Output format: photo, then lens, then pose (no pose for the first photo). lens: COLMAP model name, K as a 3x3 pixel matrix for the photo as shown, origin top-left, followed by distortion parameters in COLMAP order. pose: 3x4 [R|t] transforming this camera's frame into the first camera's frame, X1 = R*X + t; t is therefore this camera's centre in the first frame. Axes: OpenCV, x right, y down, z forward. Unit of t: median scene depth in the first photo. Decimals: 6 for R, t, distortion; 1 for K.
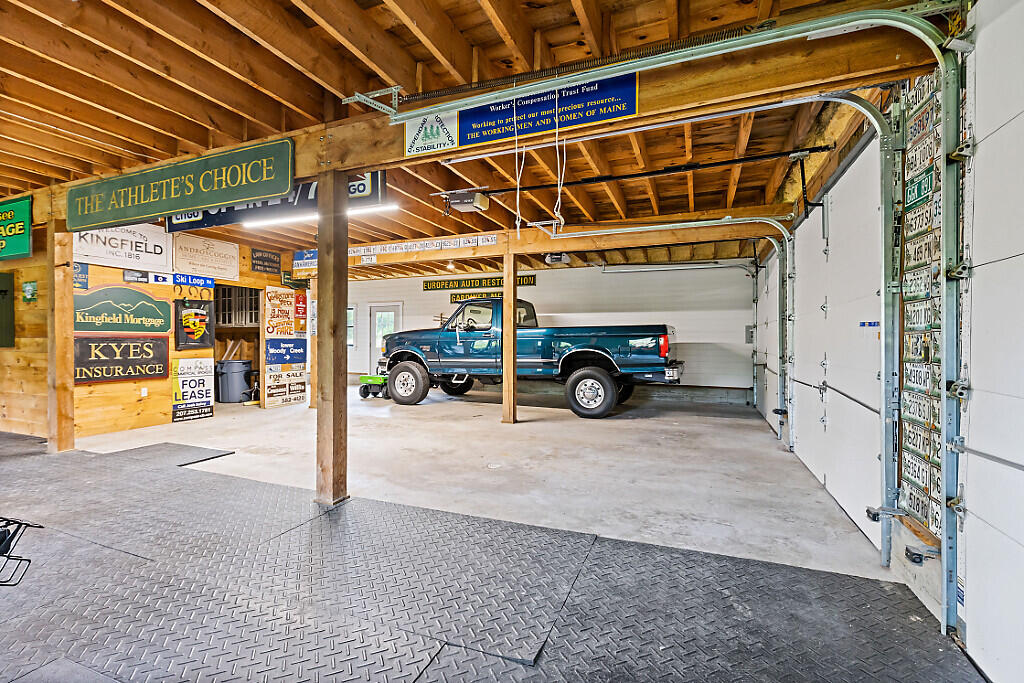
lens RADIAL K [[463.0, 0, 510.1], [0, 463.0, 340.3], [0, 0, 1]] dist [0.003368, 0.000006]
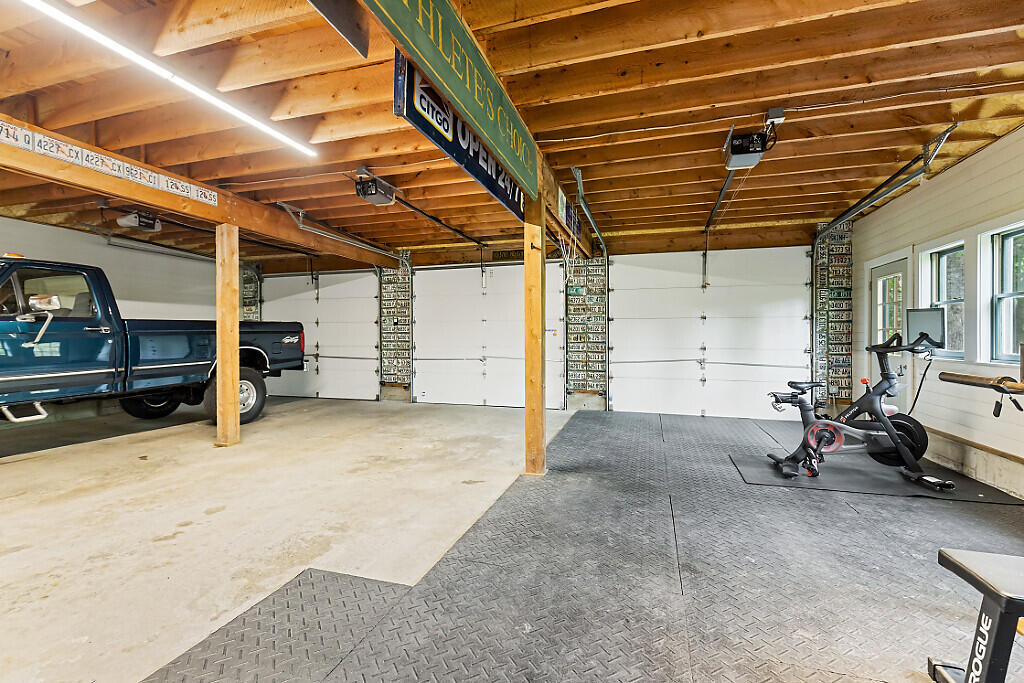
lens RADIAL K [[463.0, 0, 508.4], [0, 463.0, 339.7], [0, 0, 1]] dist [0.003368, 0.000006]
pose [[-0.097605, -0.008683, 0.995187, -1.445453], [0.003212, 0.999954, 0.009040, -0.000016], [-0.995220, 0.004079, -0.097573, 1.114304]]
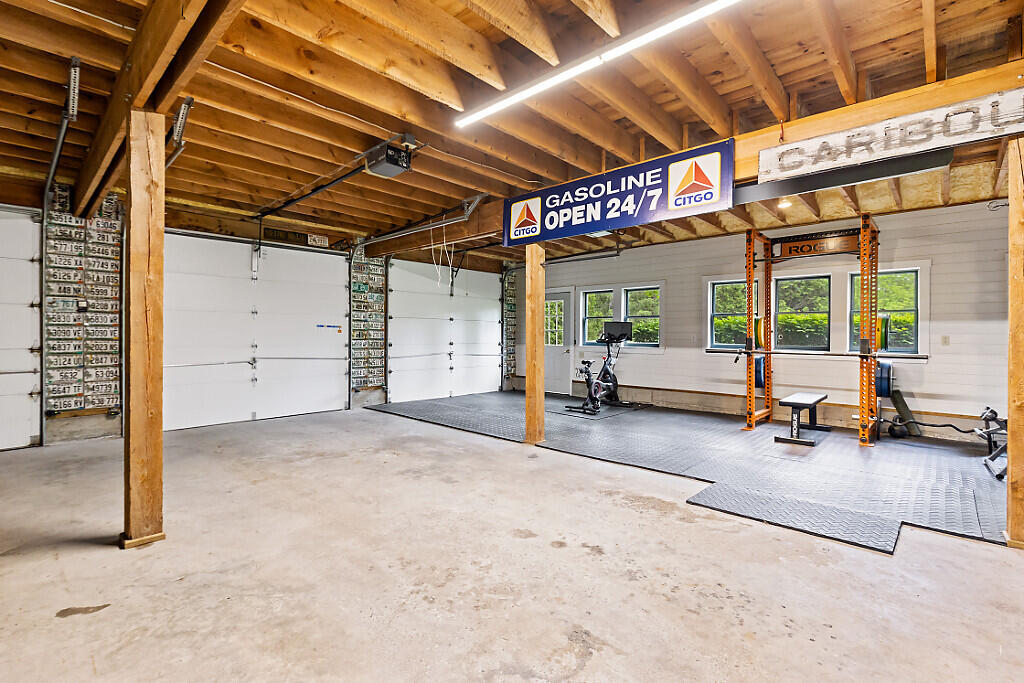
lens RADIAL K [[463.0, 0, 509.9], [0, 463.0, 336.2], [0, 0, 1]] dist [0.003368, 0.000006]
pose [[-0.937417, -0.007135, 0.348136, -0.767239], [-0.005727, 0.999971, 0.005073, 0.002826], [-0.348162, 0.002762, -0.937430, 2.286133]]
